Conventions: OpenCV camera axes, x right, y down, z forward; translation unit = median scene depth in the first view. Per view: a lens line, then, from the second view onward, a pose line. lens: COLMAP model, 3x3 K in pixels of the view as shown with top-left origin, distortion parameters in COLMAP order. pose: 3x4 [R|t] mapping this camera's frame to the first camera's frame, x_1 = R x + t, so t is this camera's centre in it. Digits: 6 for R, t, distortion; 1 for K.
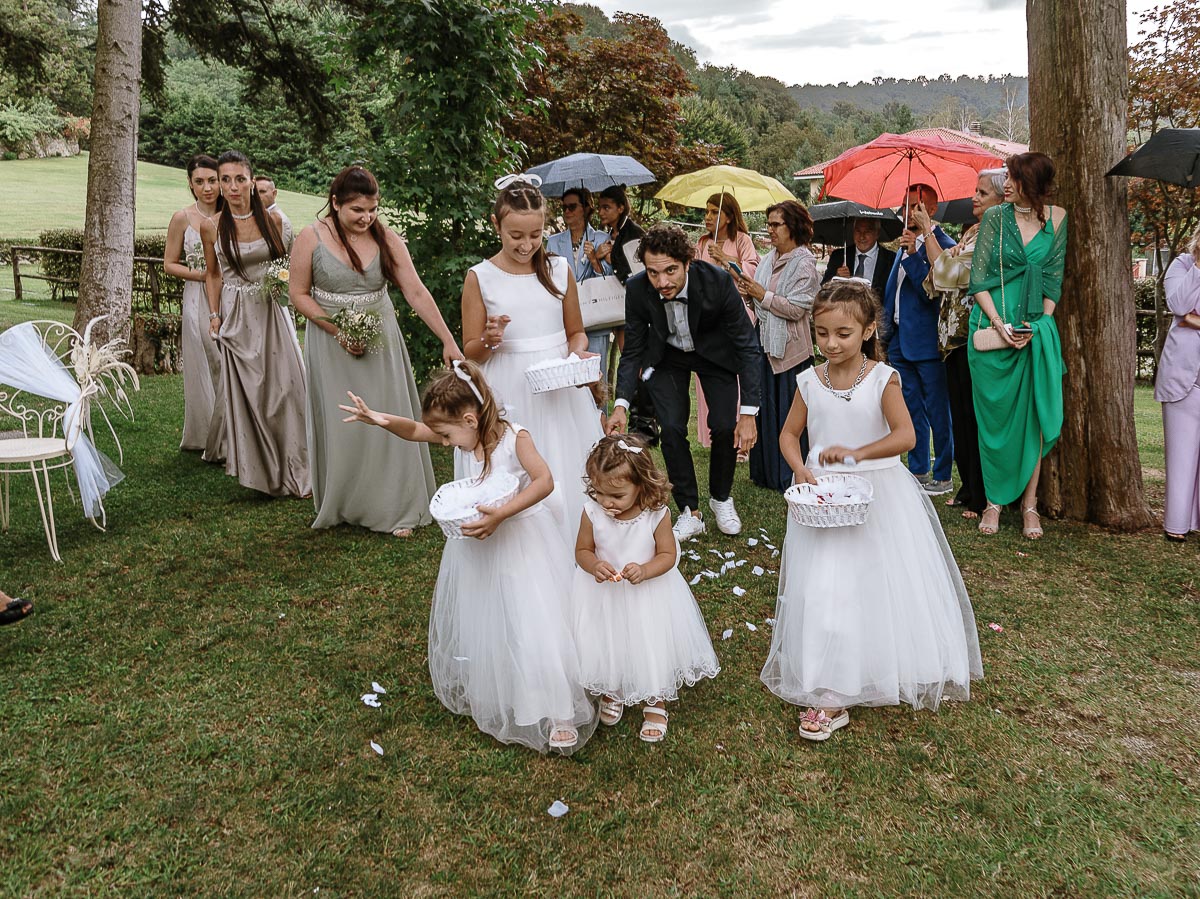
lens RADIAL K [[956.1, 0, 588.7], [0, 956.1, 410.5], [0, 0, 1]] dist [0.000763, -0.001627]
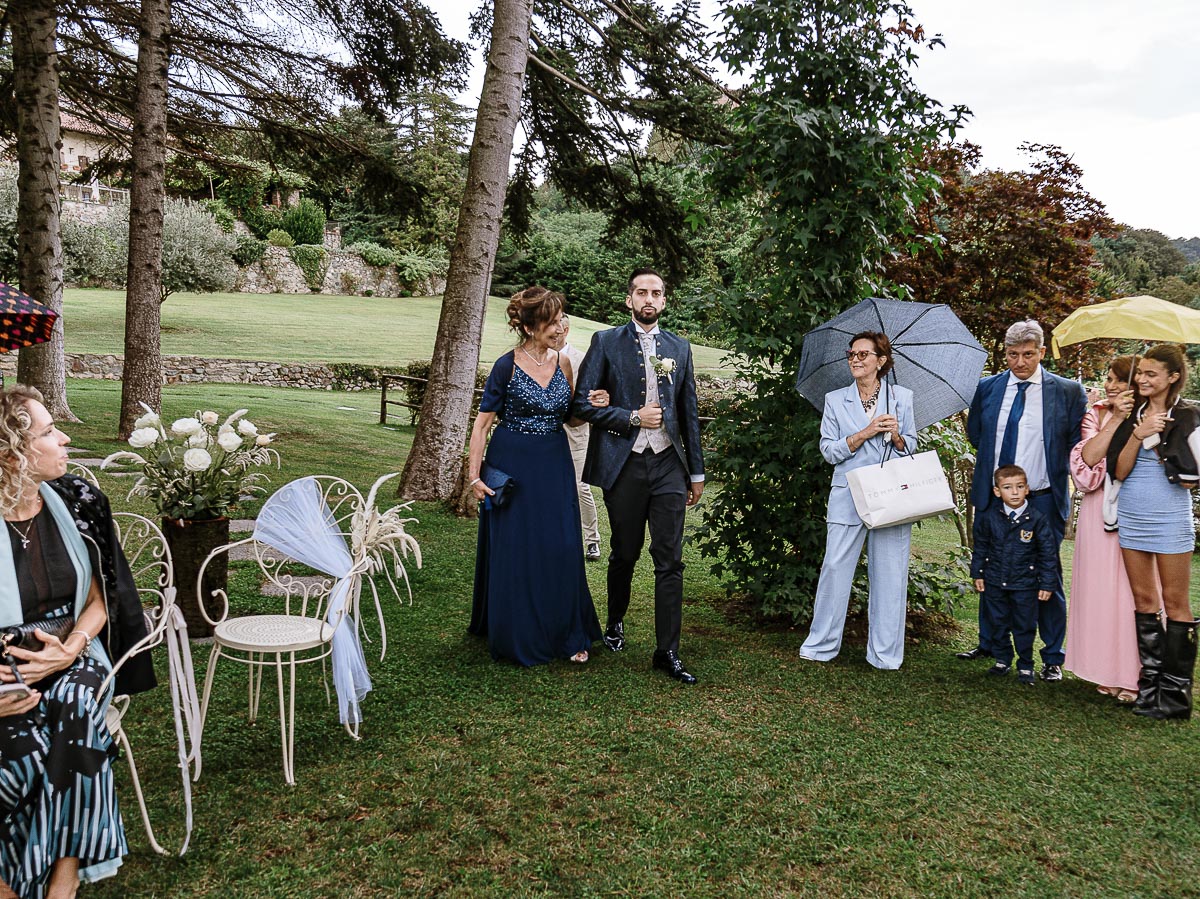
lens RADIAL K [[956.1, 0, 588.7], [0, 956.1, 410.5], [0, 0, 1]] dist [0.000763, -0.001627]
pose [[0.938310, 0.061777, -0.340232, -0.033046], [-0.111241, 0.985537, -0.127838, -0.032276], [0.327414, 0.157799, 0.931611, 0.131977]]
